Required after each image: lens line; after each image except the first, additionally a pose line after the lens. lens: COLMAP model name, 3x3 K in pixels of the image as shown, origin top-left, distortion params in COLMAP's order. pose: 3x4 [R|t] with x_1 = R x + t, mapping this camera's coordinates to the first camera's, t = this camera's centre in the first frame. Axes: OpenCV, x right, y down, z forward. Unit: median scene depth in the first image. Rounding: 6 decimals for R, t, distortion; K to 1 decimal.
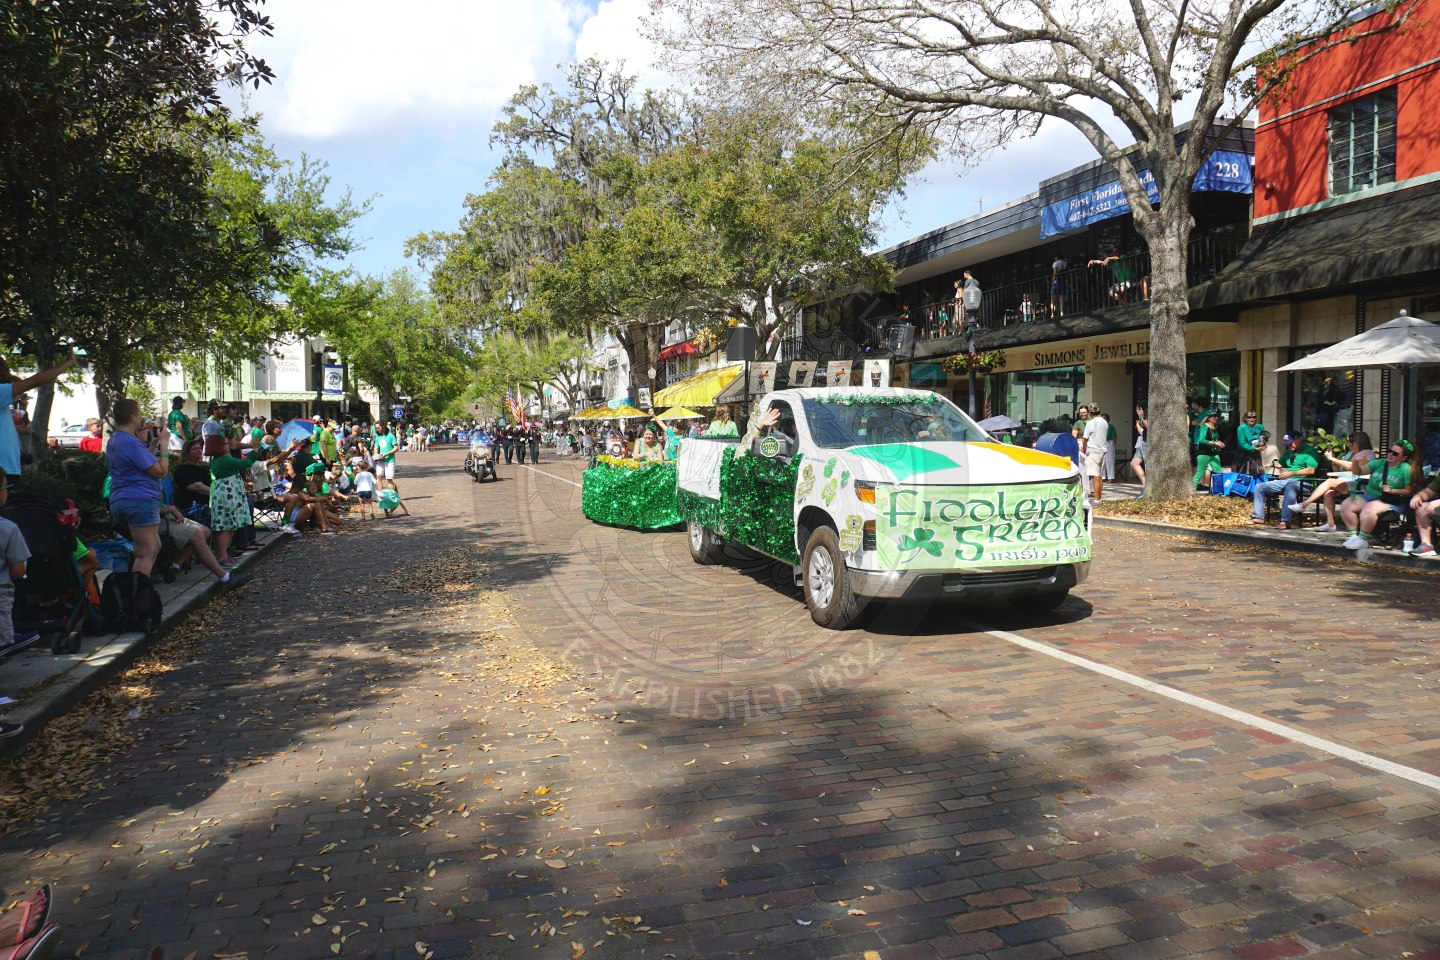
lens RADIAL K [[988.7, 0, 720.2], [0, 988.7, 477.0], [0, 0, 1]] dist [-0.008329, -0.000724]
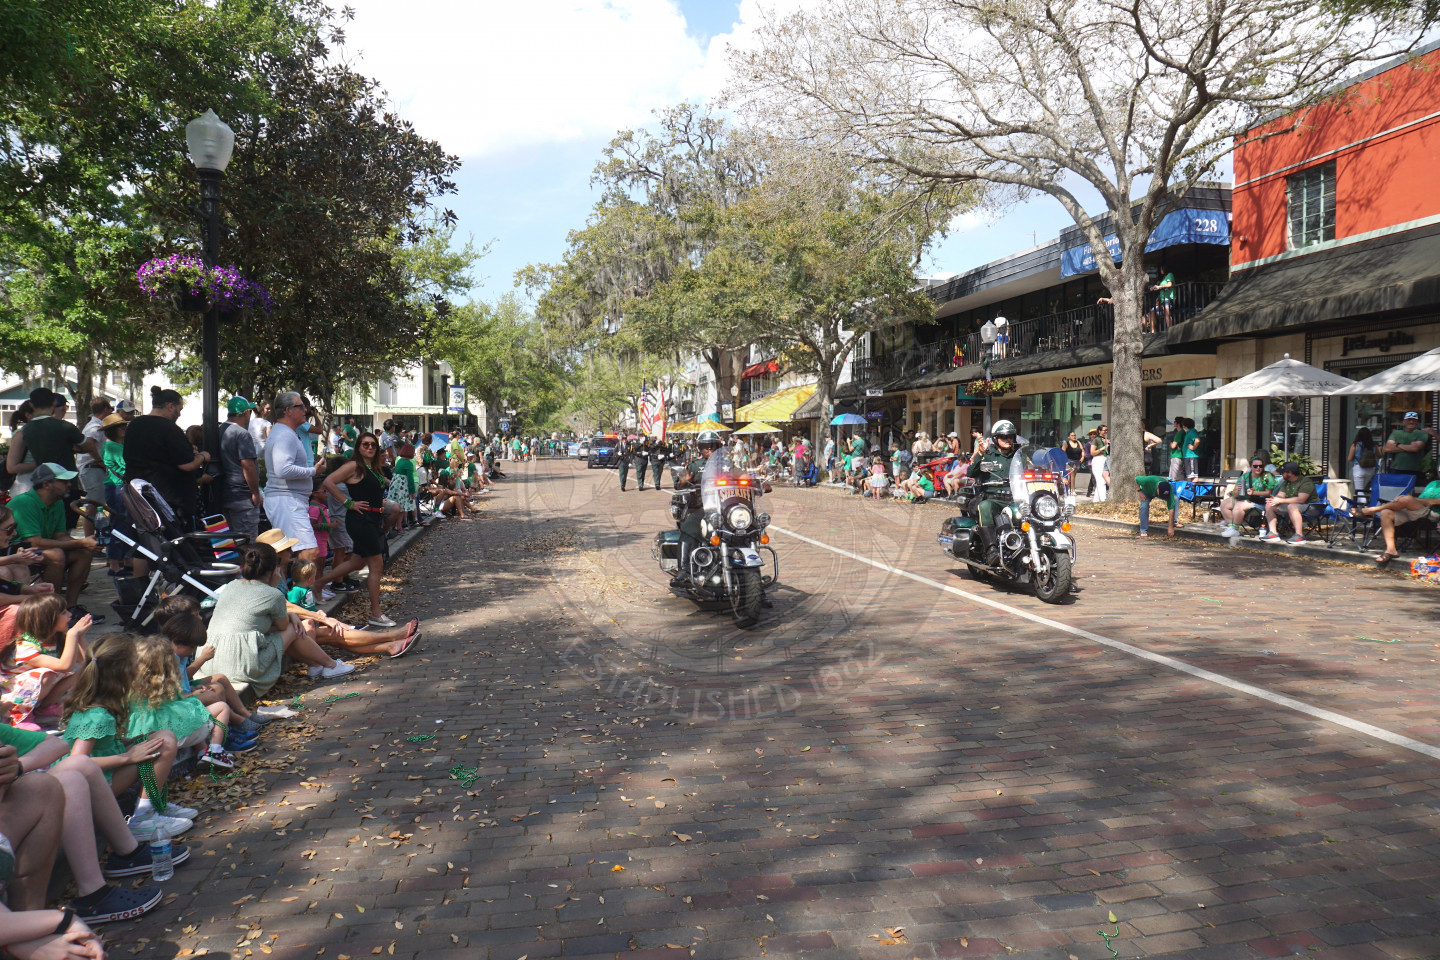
lens RADIAL K [[988.7, 0, 720.2], [0, 988.7, 477.0], [0, 0, 1]] dist [-0.008329, -0.000724]
pose [[0.995457, 0.009808, -0.094710, 0.030452], [-0.011064, 0.999858, -0.012744, 0.006170], [0.094572, 0.013734, 0.995423, -0.131740]]
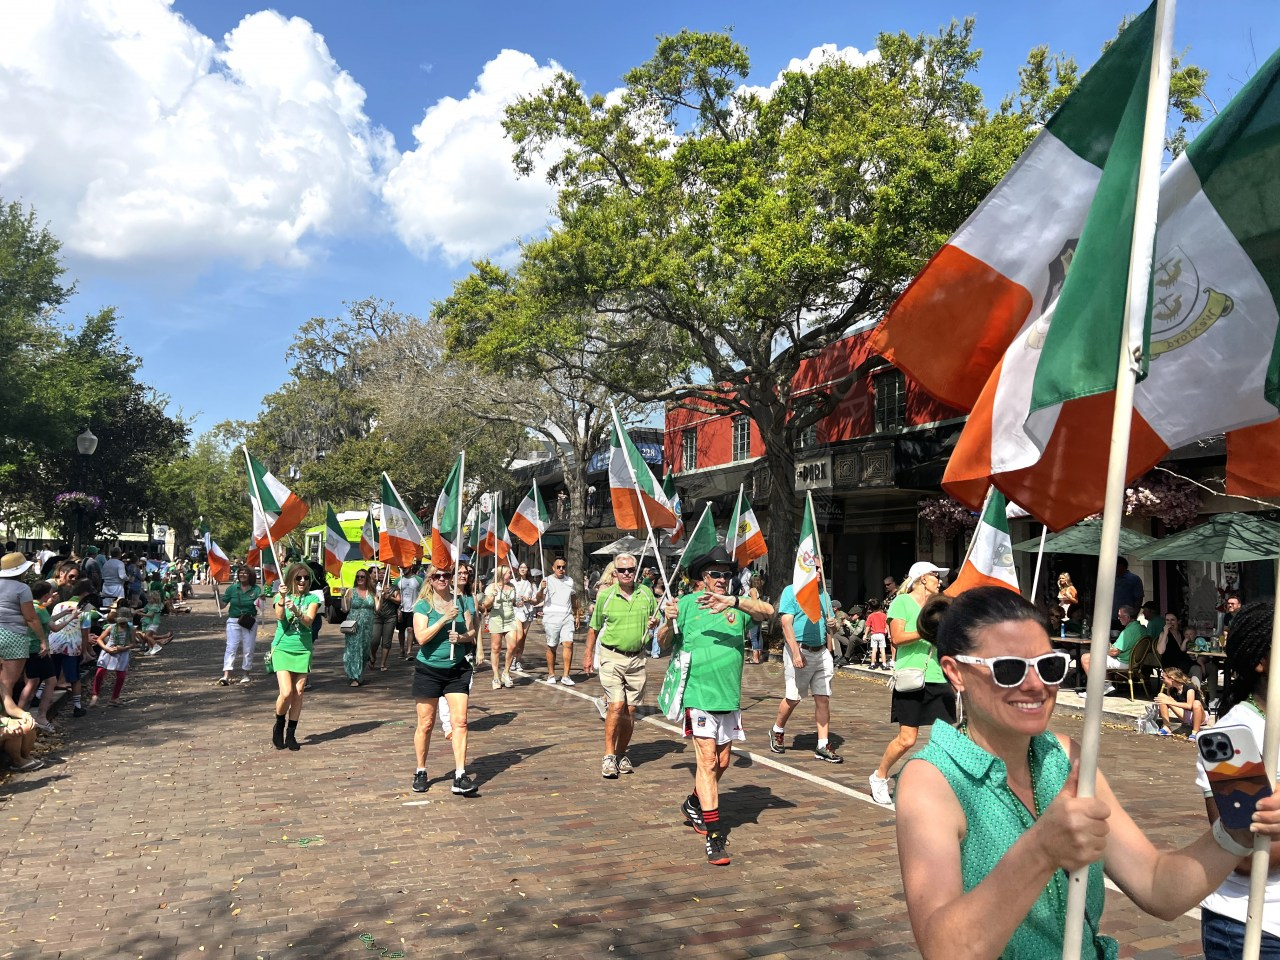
lens RADIAL K [[983.4, 0, 648.5], [0, 983.4, 491.9], [0, 0, 1]] dist [0.074497, -0.108764]
pose [[0.991944, 0.041507, 0.119687, 0.163178], [-0.025091, 0.990455, -0.135537, 0.026973], [-0.124170, 0.131442, 0.983517, -0.587966]]
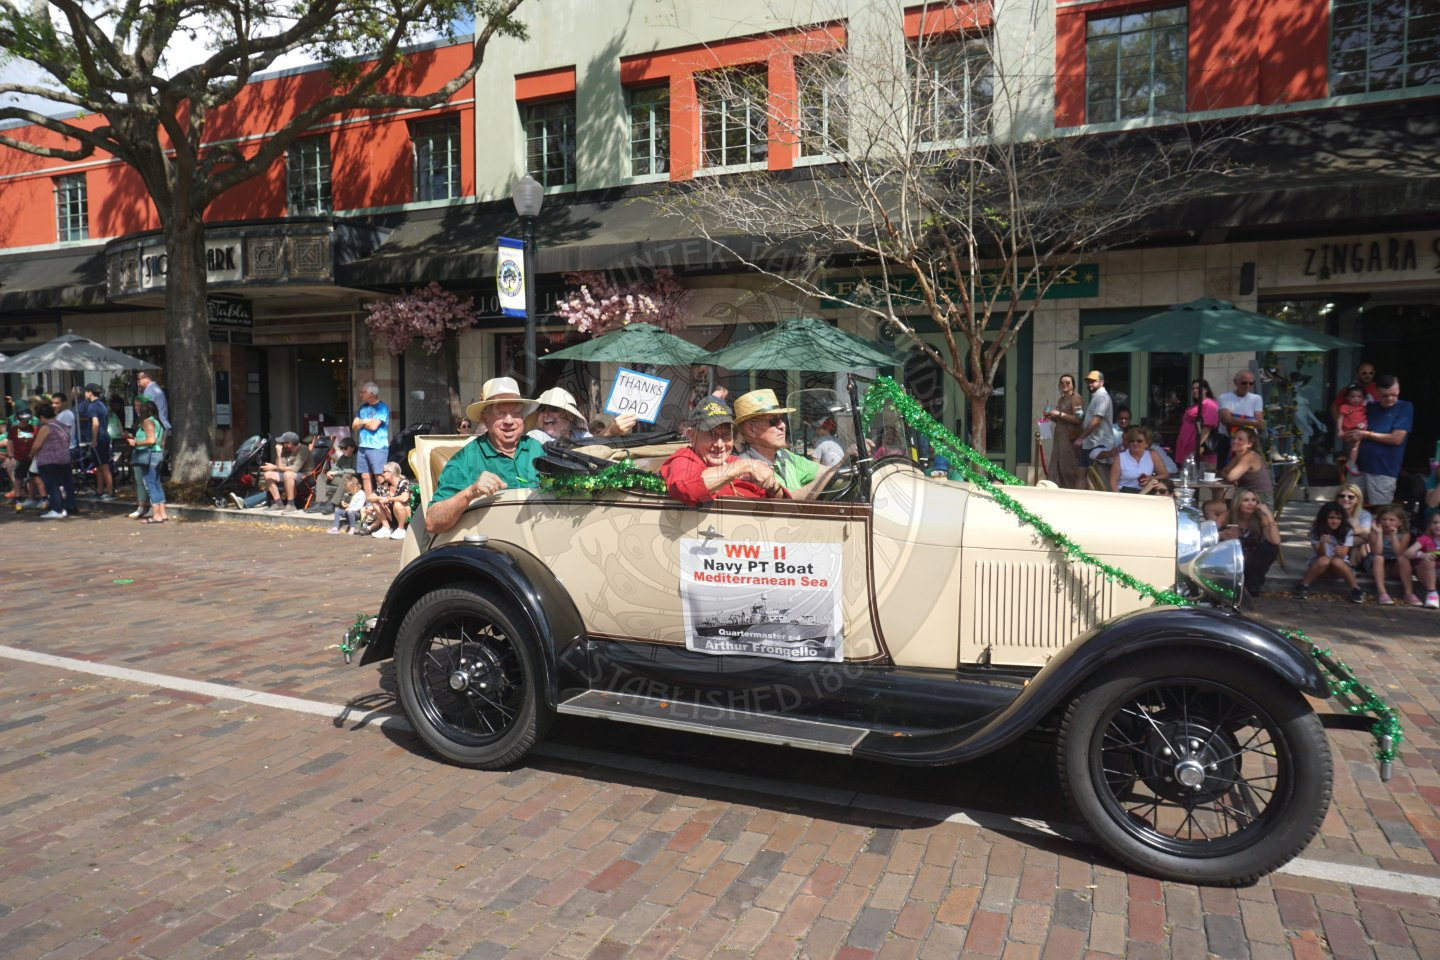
lens RADIAL K [[993.6, 0, 712.2], [0, 993.6, 476.7], [0, 0, 1]] dist [-0.036153, 0.040879]
pose [[0.673077, -0.038902, 0.738549, 0.150167], [0.027486, 0.999242, 0.027585, 0.021929], [-0.739062, 0.001733, 0.673636, -0.443930]]
